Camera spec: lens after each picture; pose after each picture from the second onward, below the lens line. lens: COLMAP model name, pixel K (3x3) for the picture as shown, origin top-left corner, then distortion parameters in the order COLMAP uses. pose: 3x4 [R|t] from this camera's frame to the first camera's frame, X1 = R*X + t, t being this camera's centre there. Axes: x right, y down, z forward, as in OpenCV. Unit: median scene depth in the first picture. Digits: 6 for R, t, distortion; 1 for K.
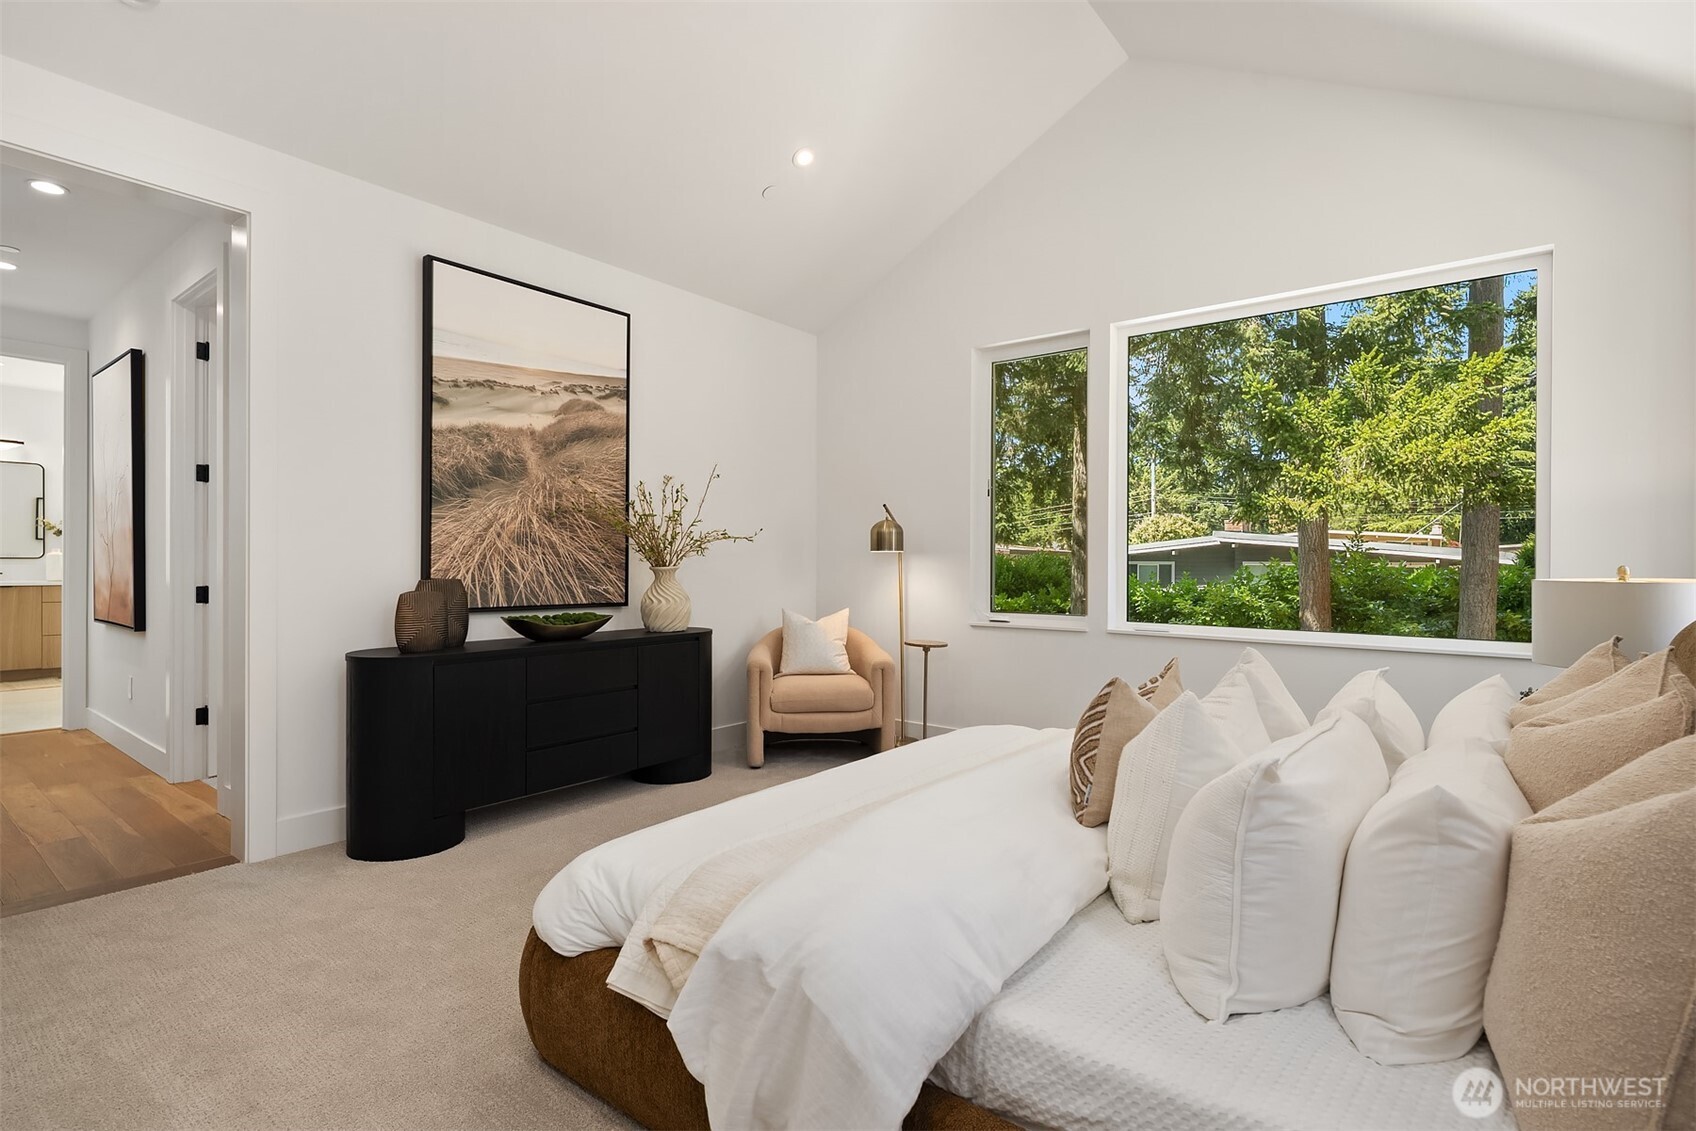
lens RADIAL K [[793.3, 0, 848.0], [0, 793.3, 565.5], [0, 0, 1]] dist [-0.001167, -0.000097]
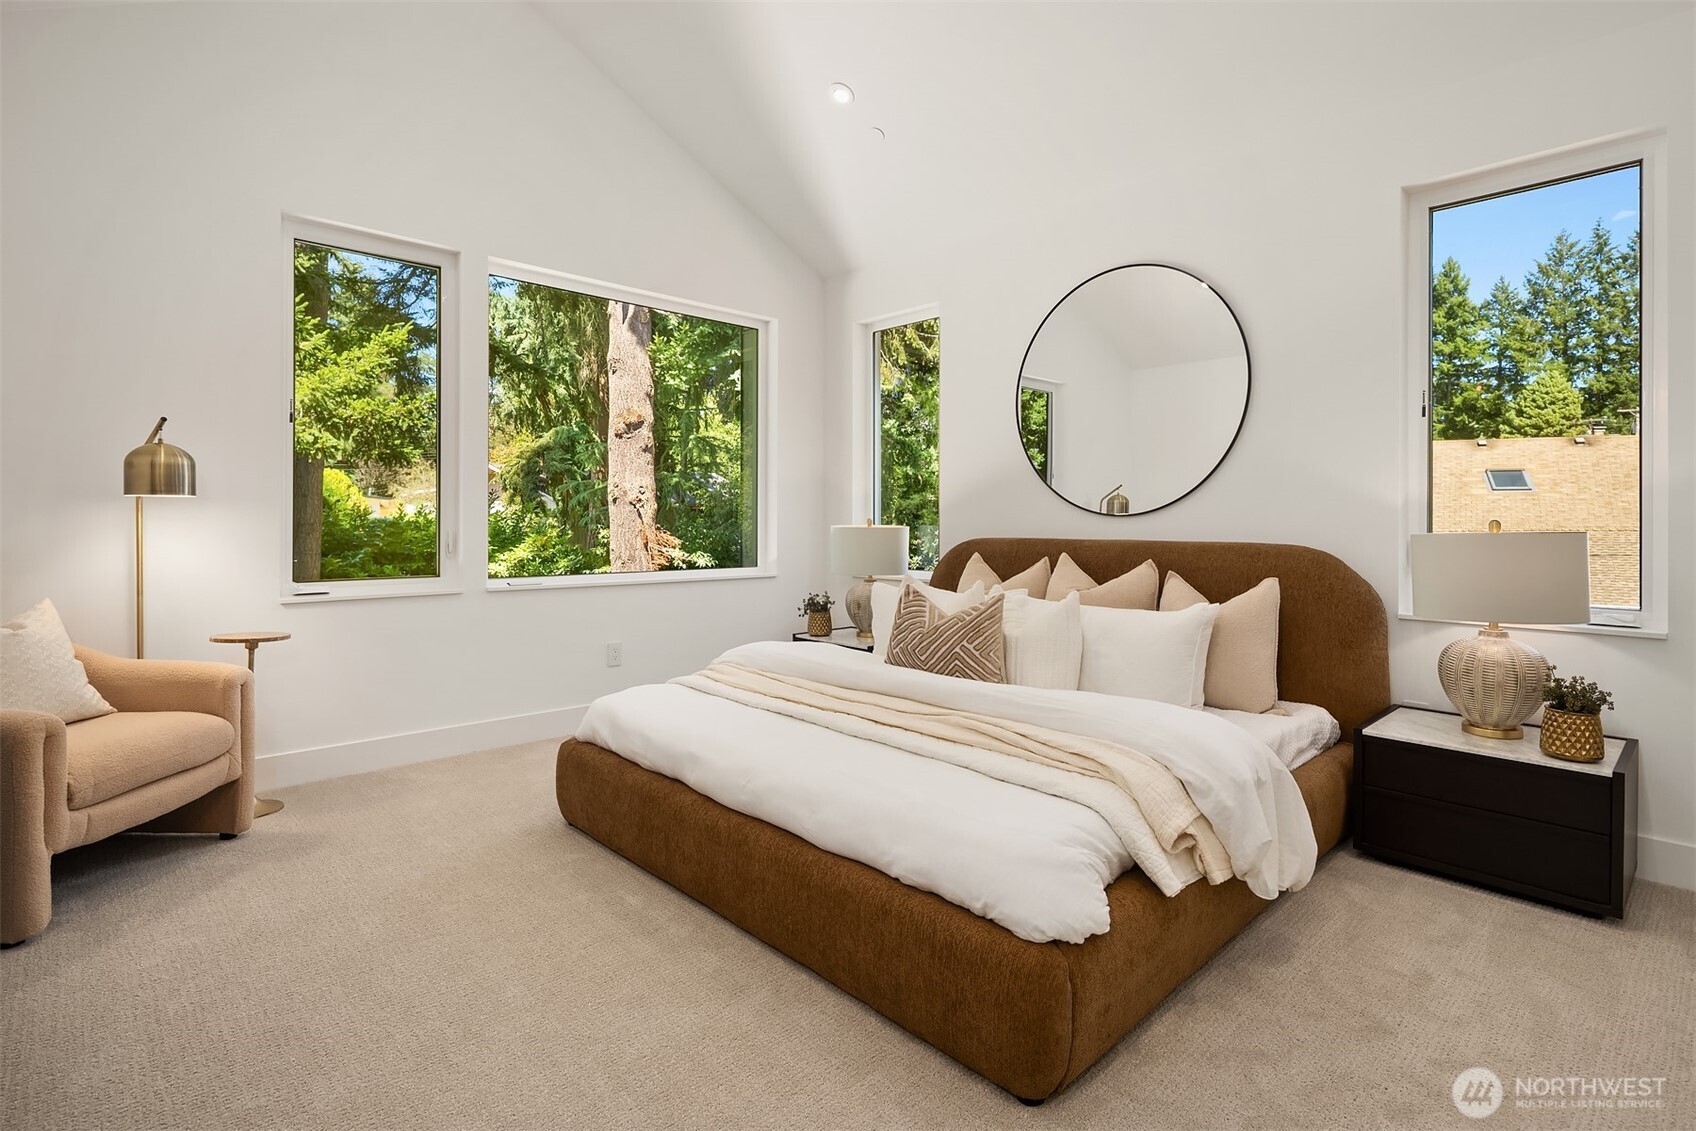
lens RADIAL K [[820.2, 0, 850.1], [0, 820.2, 521.5], [0, 0, 1]] dist [0.001518, 0.000166]
pose [[0.139951, -0.005627, 0.990142, -0.508102], [0.003153, 0.999981, 0.005237, -0.000074], [-0.990153, 0.002389, 0.139967, 0.412481]]
